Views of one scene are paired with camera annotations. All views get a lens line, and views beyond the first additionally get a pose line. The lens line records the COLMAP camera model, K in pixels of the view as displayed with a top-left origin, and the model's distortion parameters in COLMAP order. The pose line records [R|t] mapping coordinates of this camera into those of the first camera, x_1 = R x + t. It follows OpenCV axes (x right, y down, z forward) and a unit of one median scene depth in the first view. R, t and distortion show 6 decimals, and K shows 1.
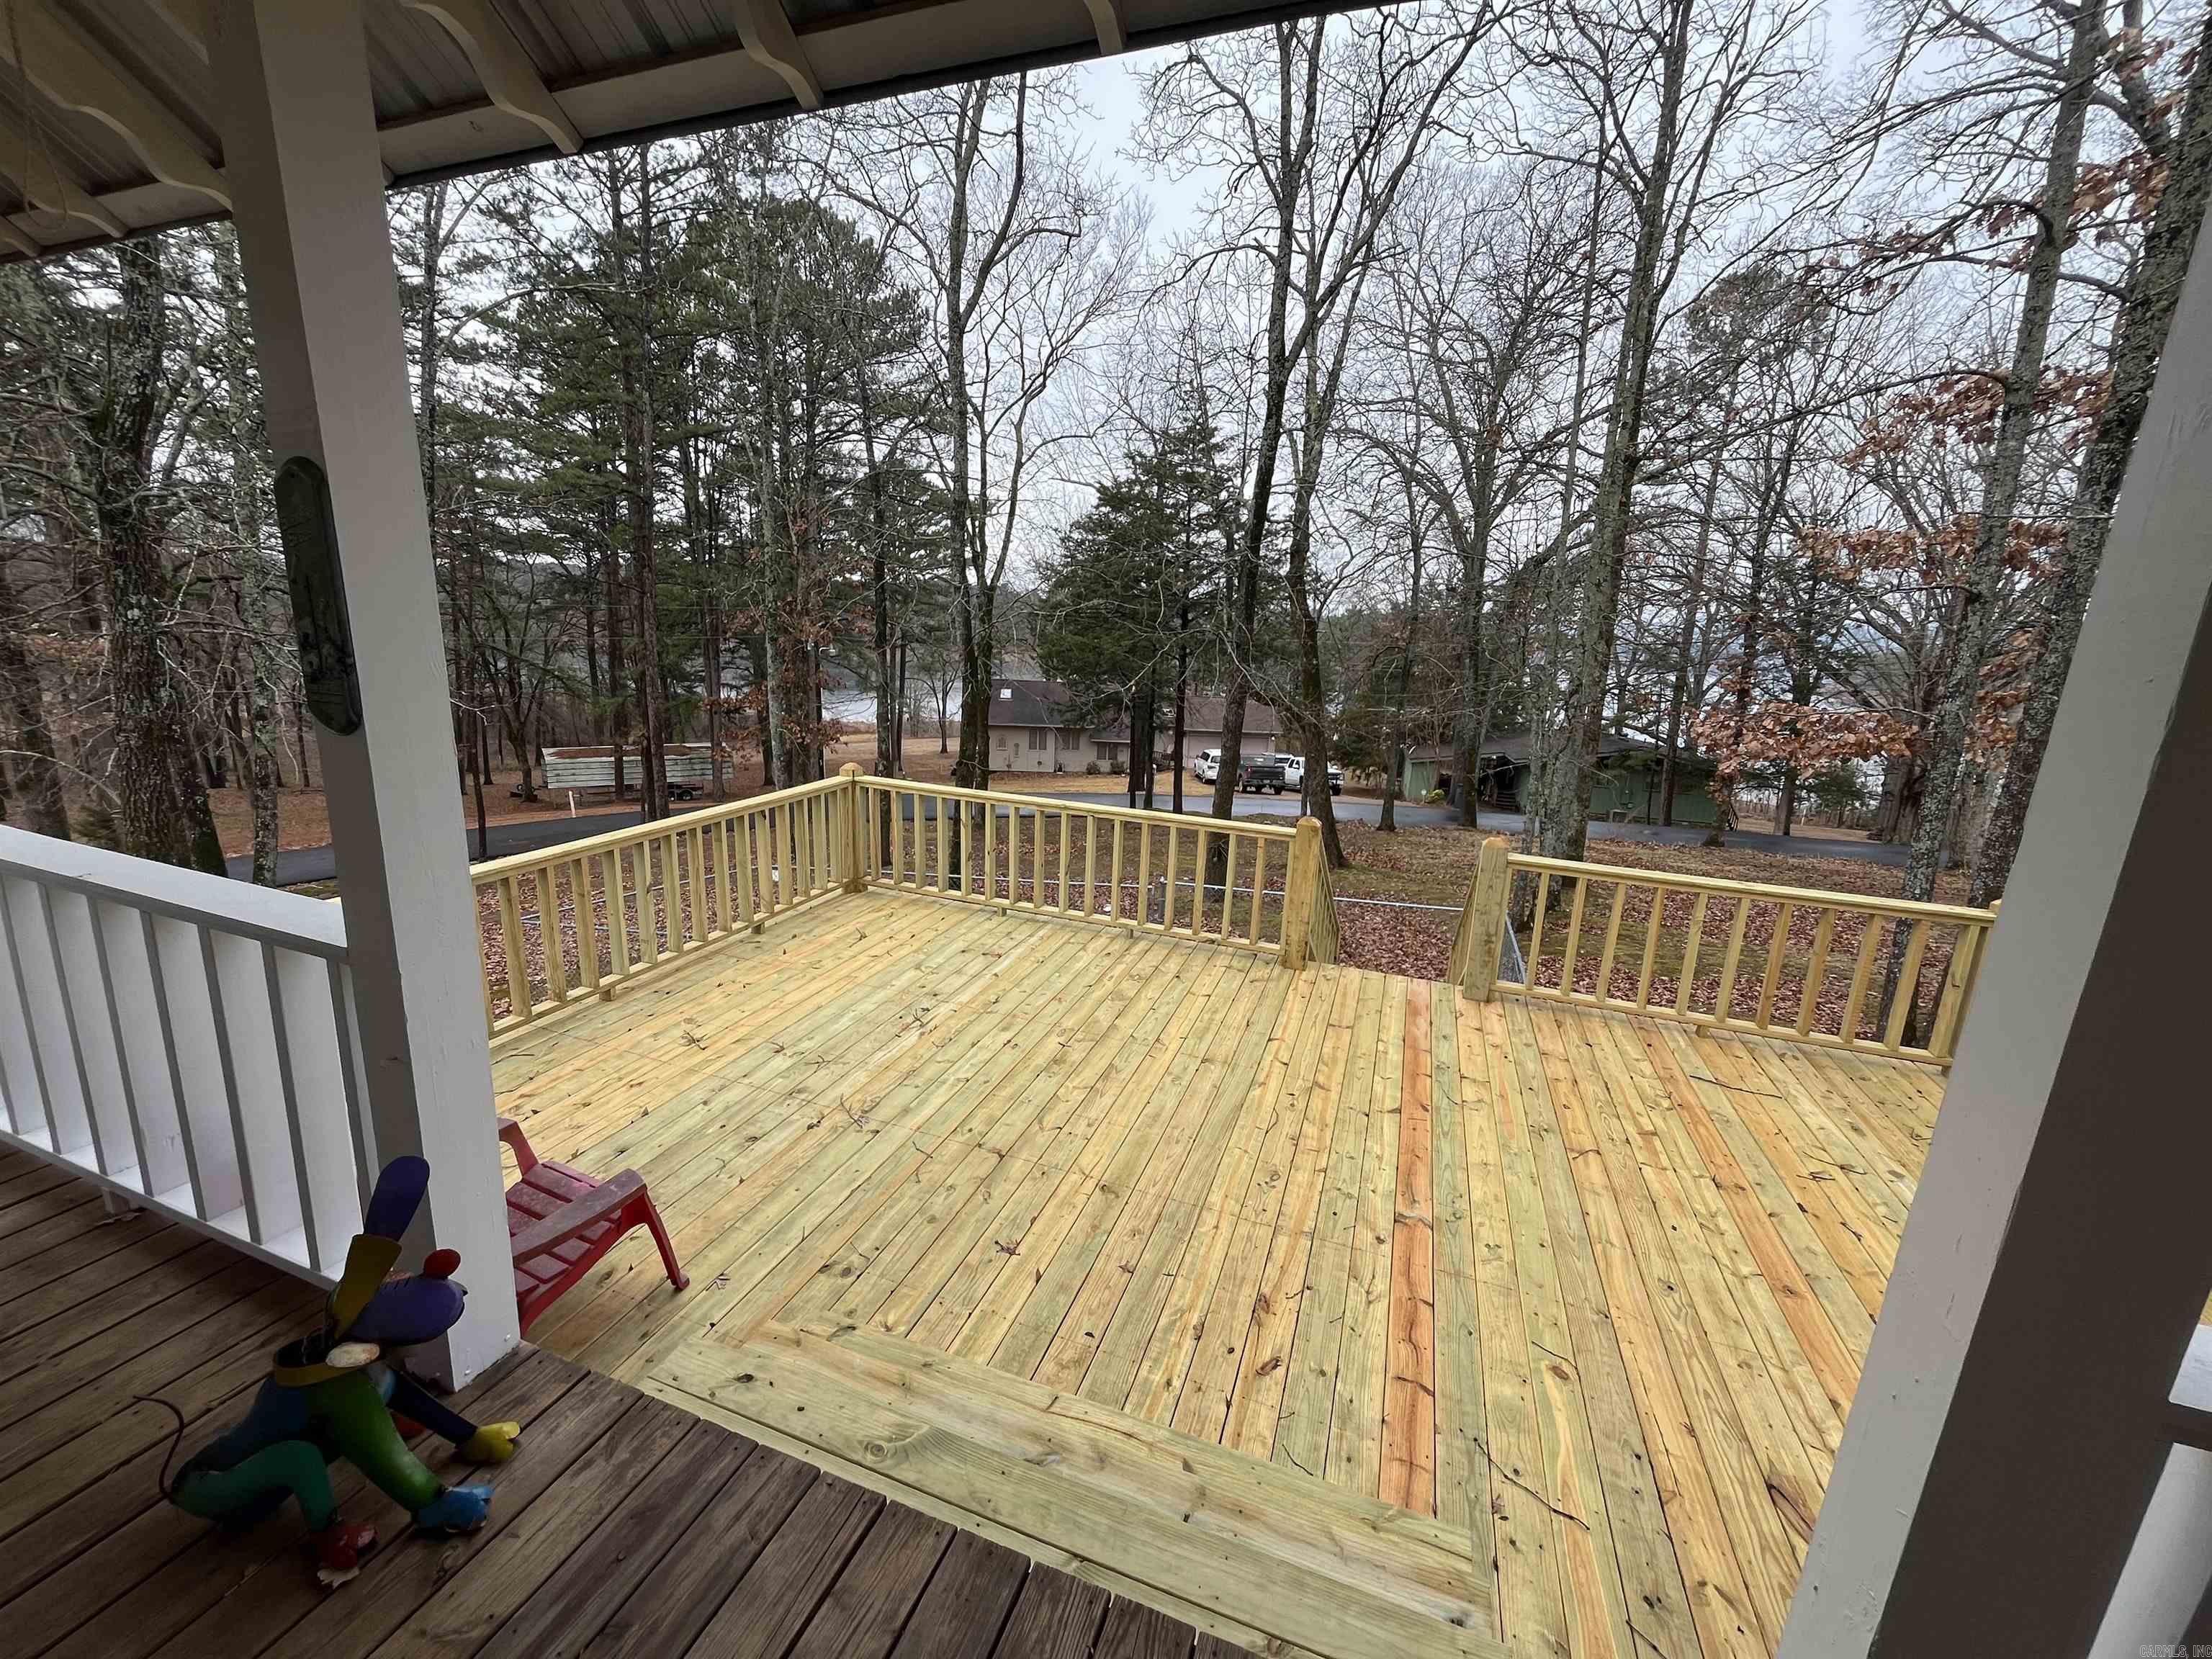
lens RADIAL K [[890.5, 0, 1099.5], [0, 890.5, 830.7], [0, 0, 1]] dist [-0.001665, -0.000339]
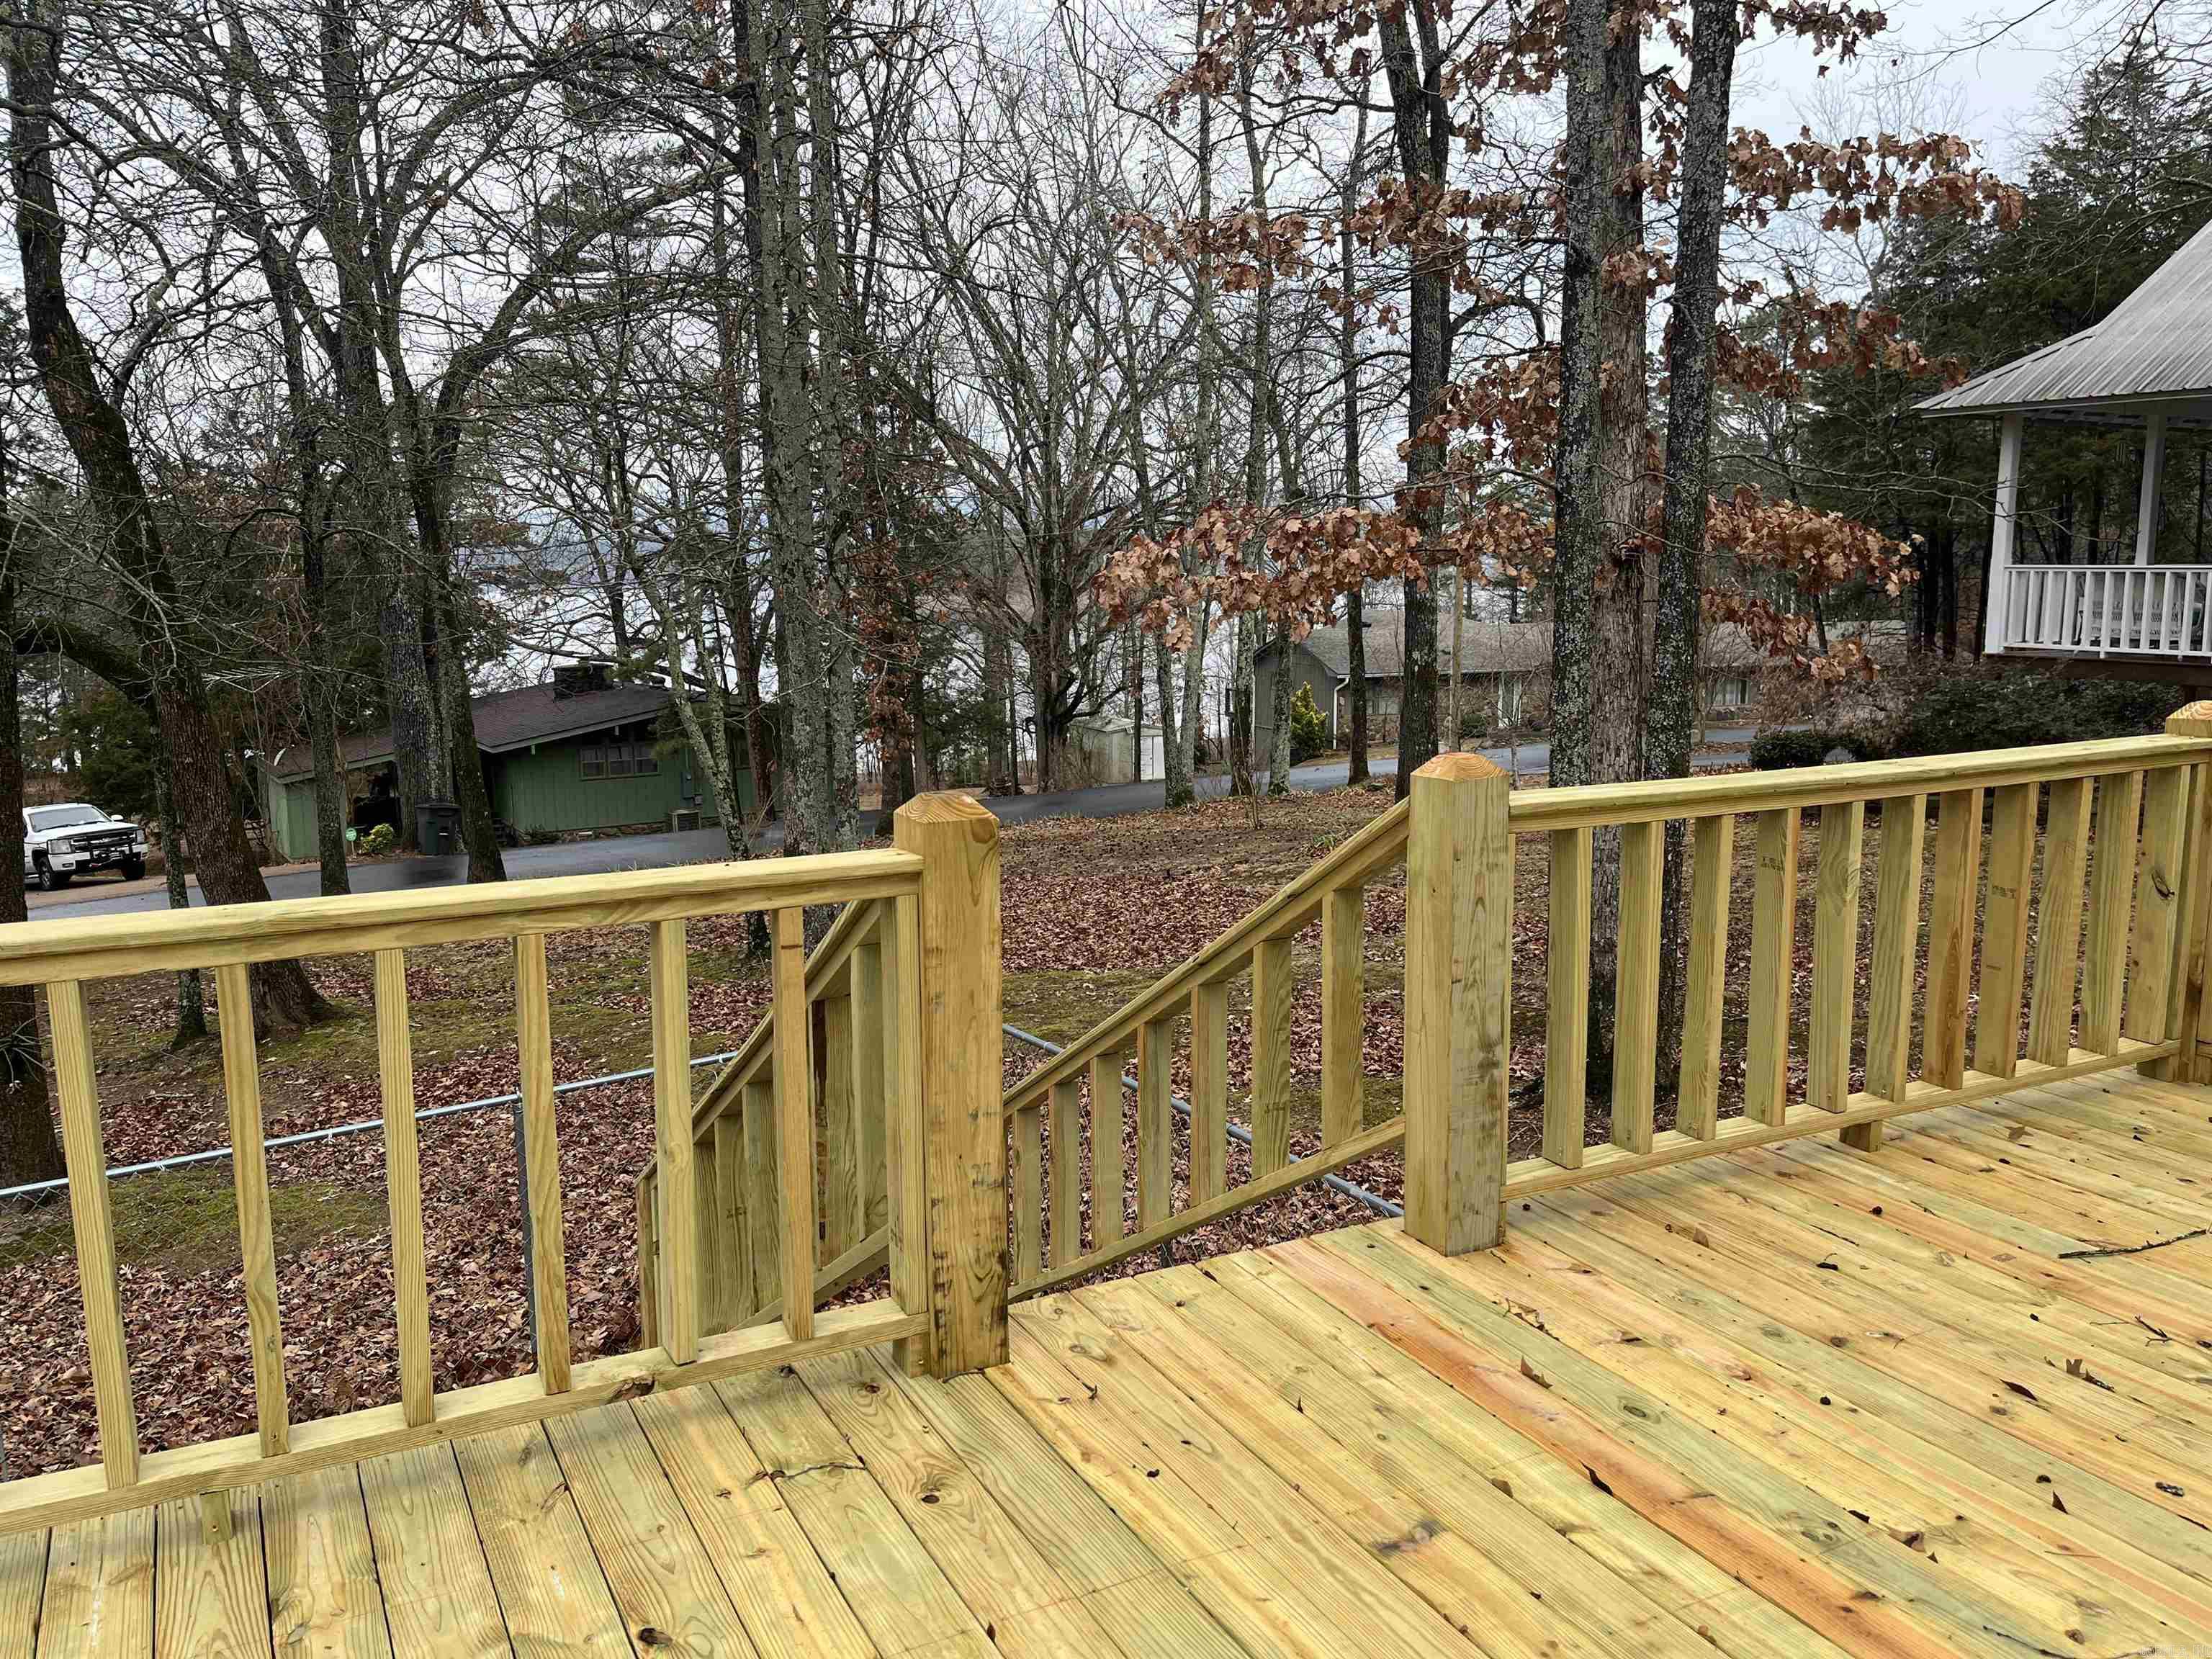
lens RADIAL K [[1680.4, 0, 1105.5], [0, 1680.4, 824.2], [0, 0, 1]] dist [-0.001227, -0.004789]
pose [[0.671531, -0.165706, 0.722210, -0.093960], [0.198100, 0.979345, 0.040505, -0.017269], [-0.714004, 0.115870, 0.690487, 0.634817]]
